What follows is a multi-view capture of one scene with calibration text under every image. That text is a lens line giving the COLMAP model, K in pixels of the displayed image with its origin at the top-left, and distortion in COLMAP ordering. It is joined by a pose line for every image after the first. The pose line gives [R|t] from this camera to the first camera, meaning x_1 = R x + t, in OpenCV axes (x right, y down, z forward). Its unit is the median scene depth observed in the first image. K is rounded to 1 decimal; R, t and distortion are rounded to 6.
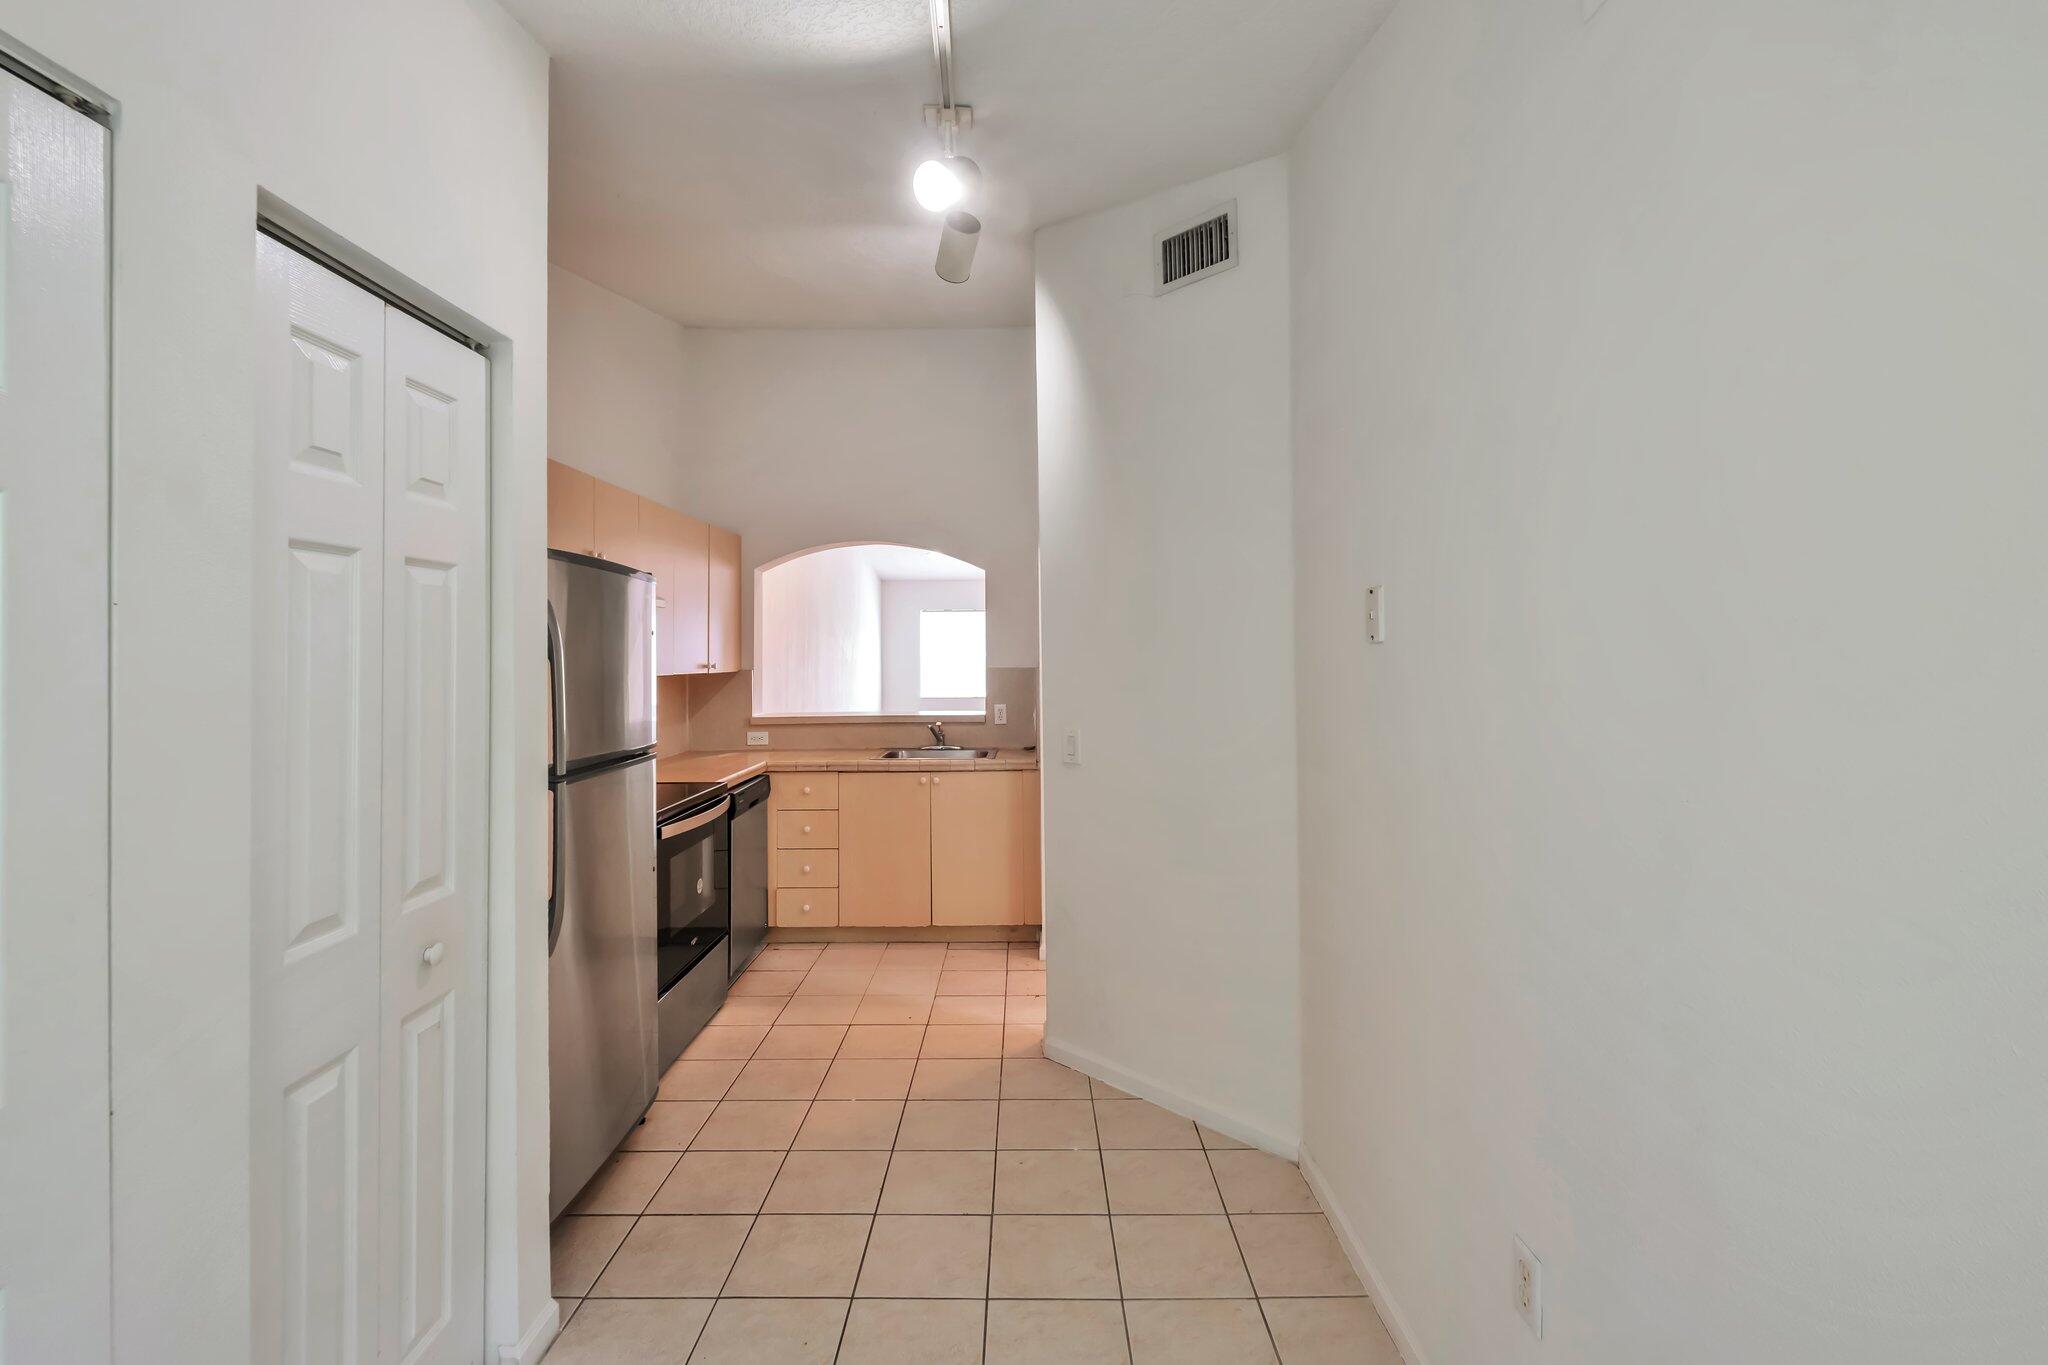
lens RADIAL K [[838.6, 0, 1019.6], [0, 838.6, 638.1], [0, 0, 1]] dist [0.002852, -0.002621]
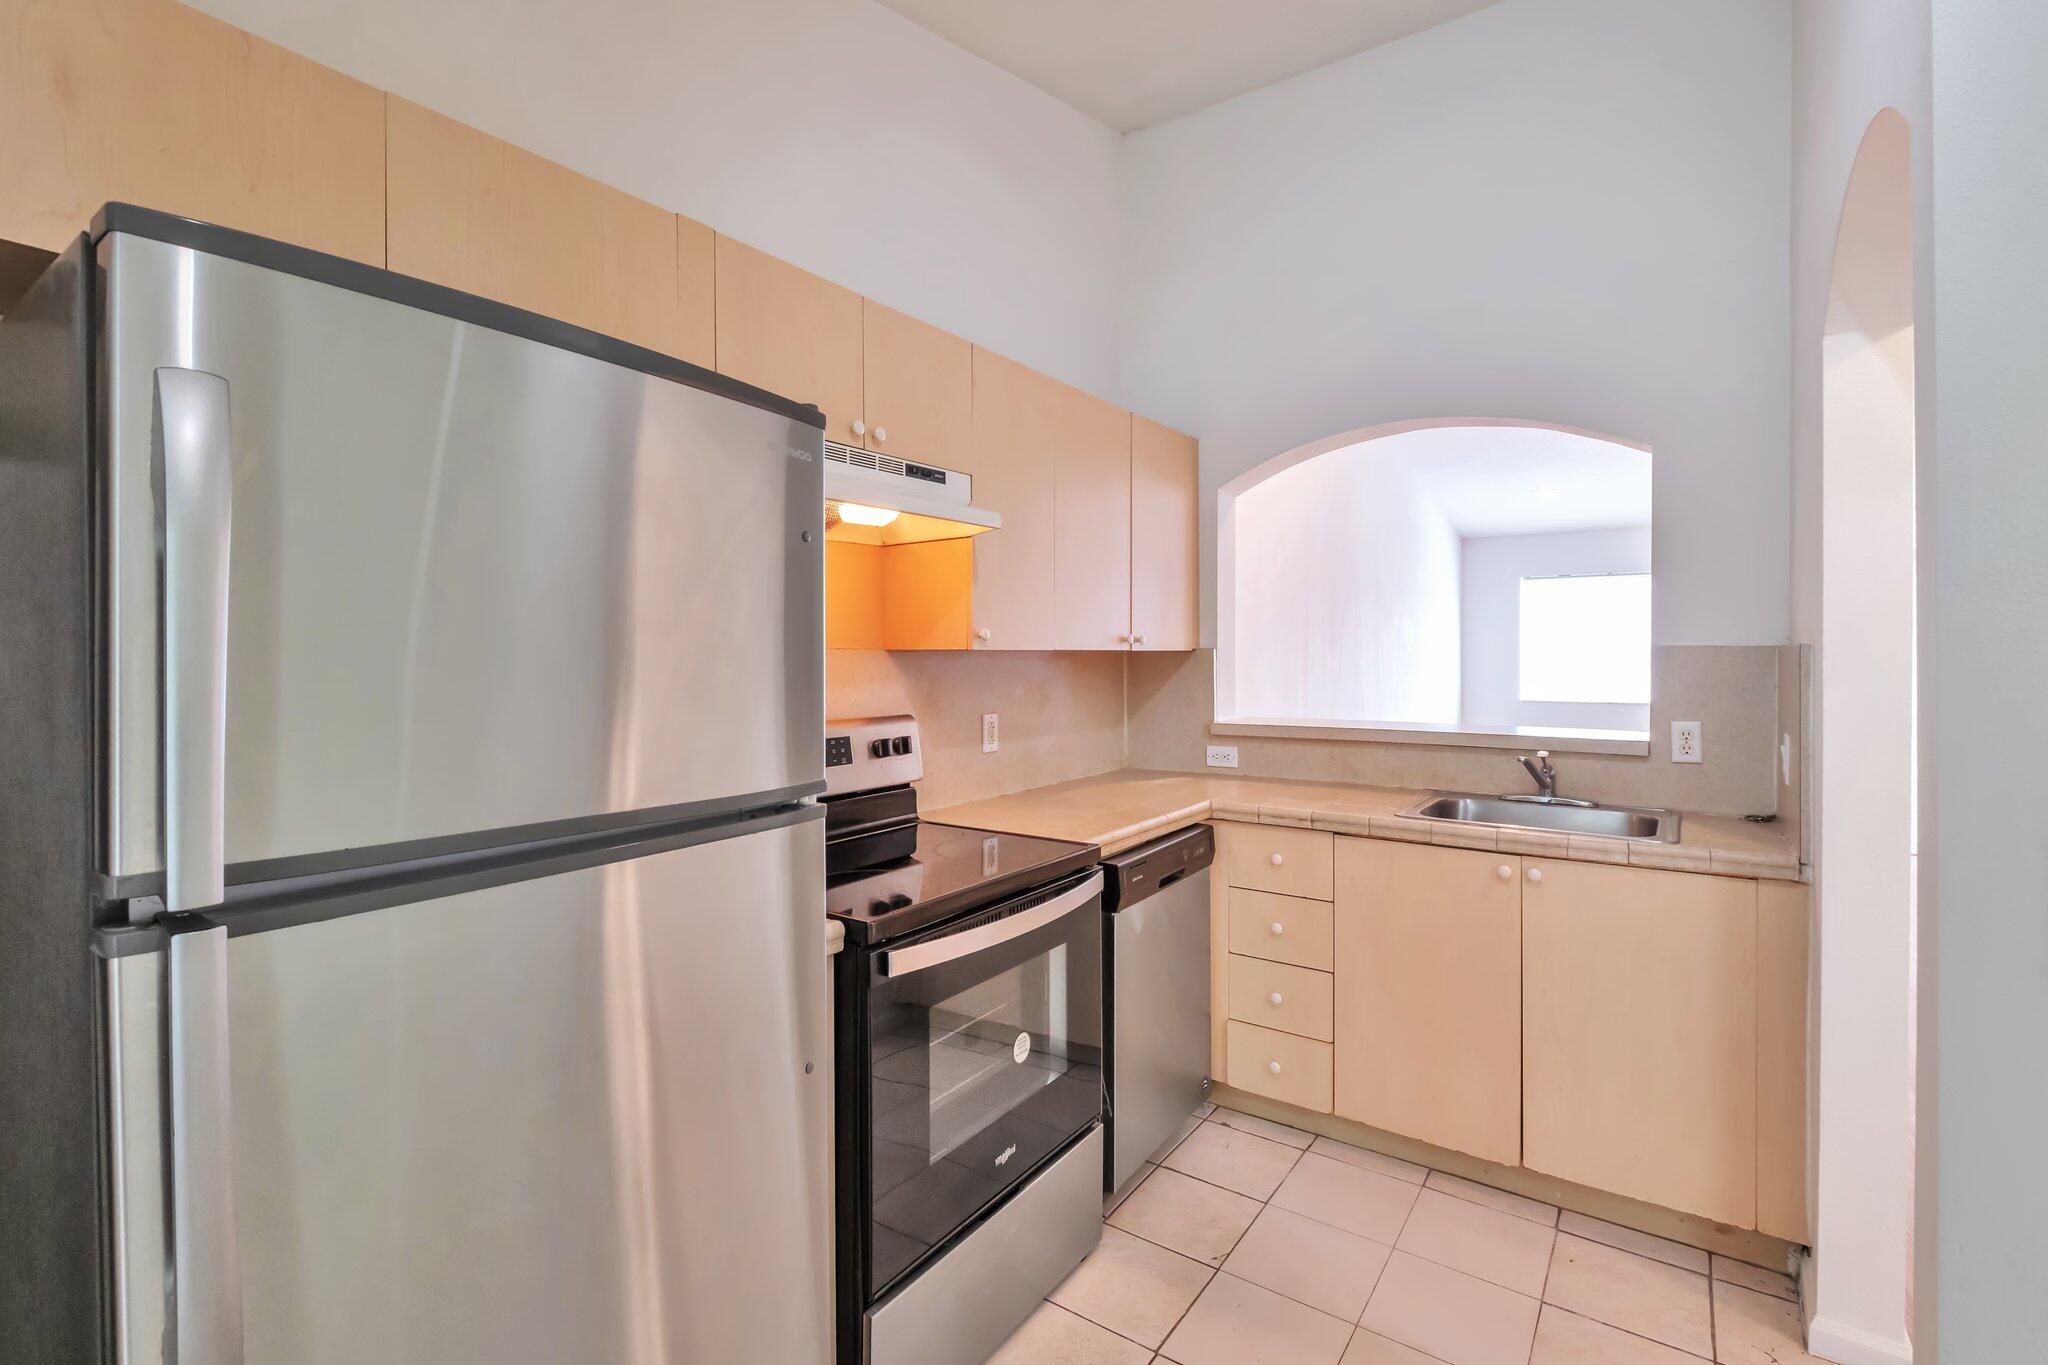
lens RADIAL K [[898.4, 0, 1076.8], [0, 898.4, 673.5], [0, 0, 1]] dist [0.008185, -0.007795]
pose [[0.838384, 0.018236, -0.544776, -0.039514], [0.006488, 0.999036, 0.043426, 0.029664], [0.545042, -0.039942, 0.837457, 0.416376]]
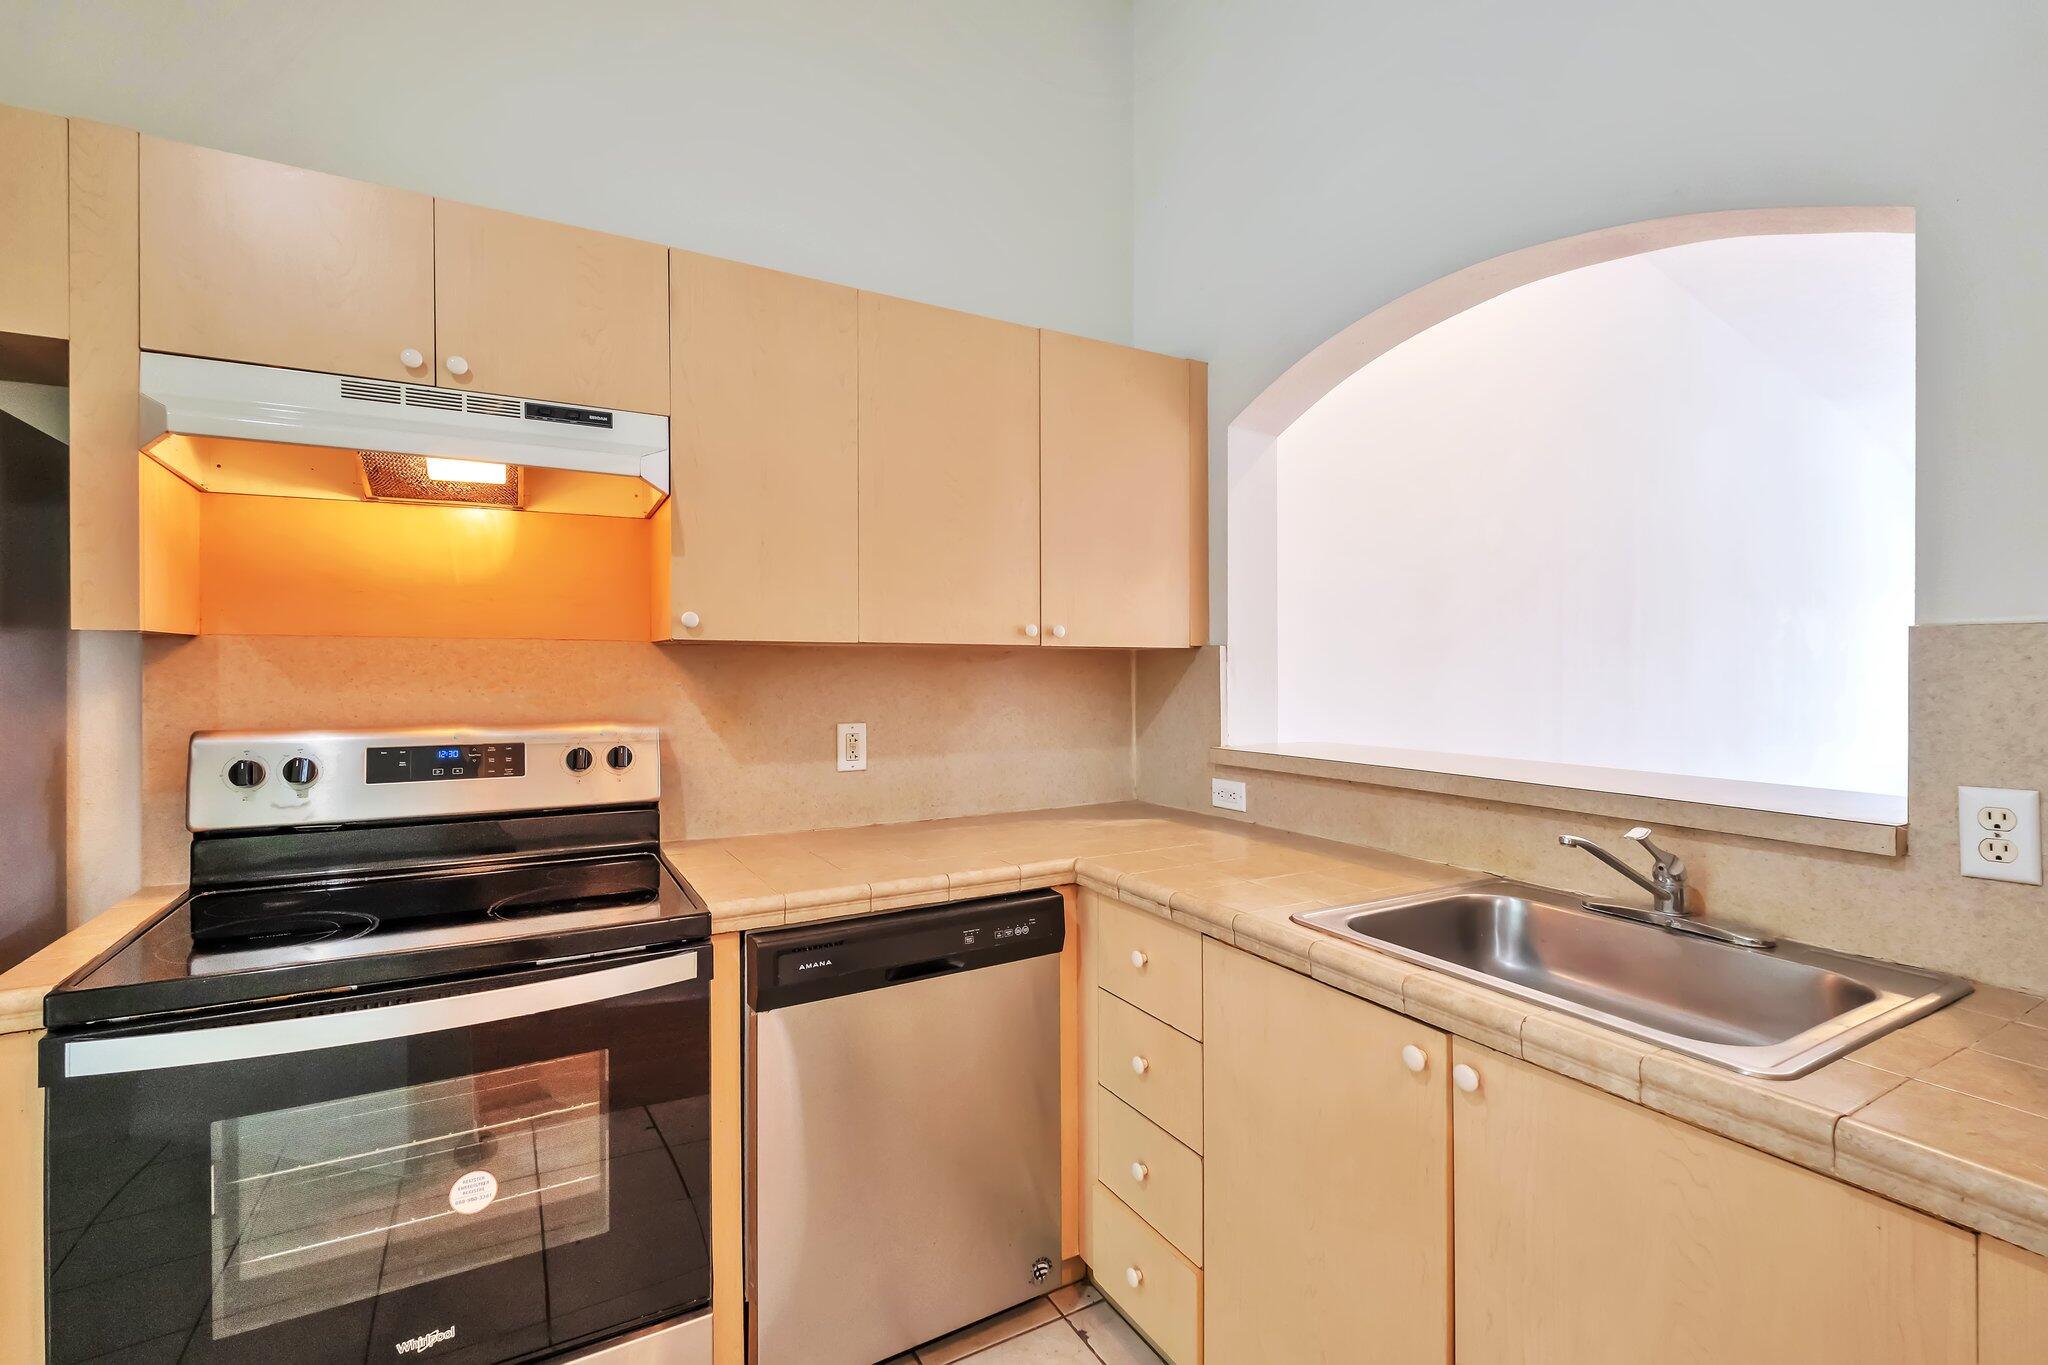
lens RADIAL K [[898.4, 0, 1029.0], [0, 898.4, 674.6], [0, 0, 1]] dist [0.008185, -0.007795]
pose [[0.508170, 0.018106, -0.861067, 0.055033], [0.012132, 0.999529, 0.028177, 0.044294], [0.861172, -0.024765, 0.507711, 0.740572]]
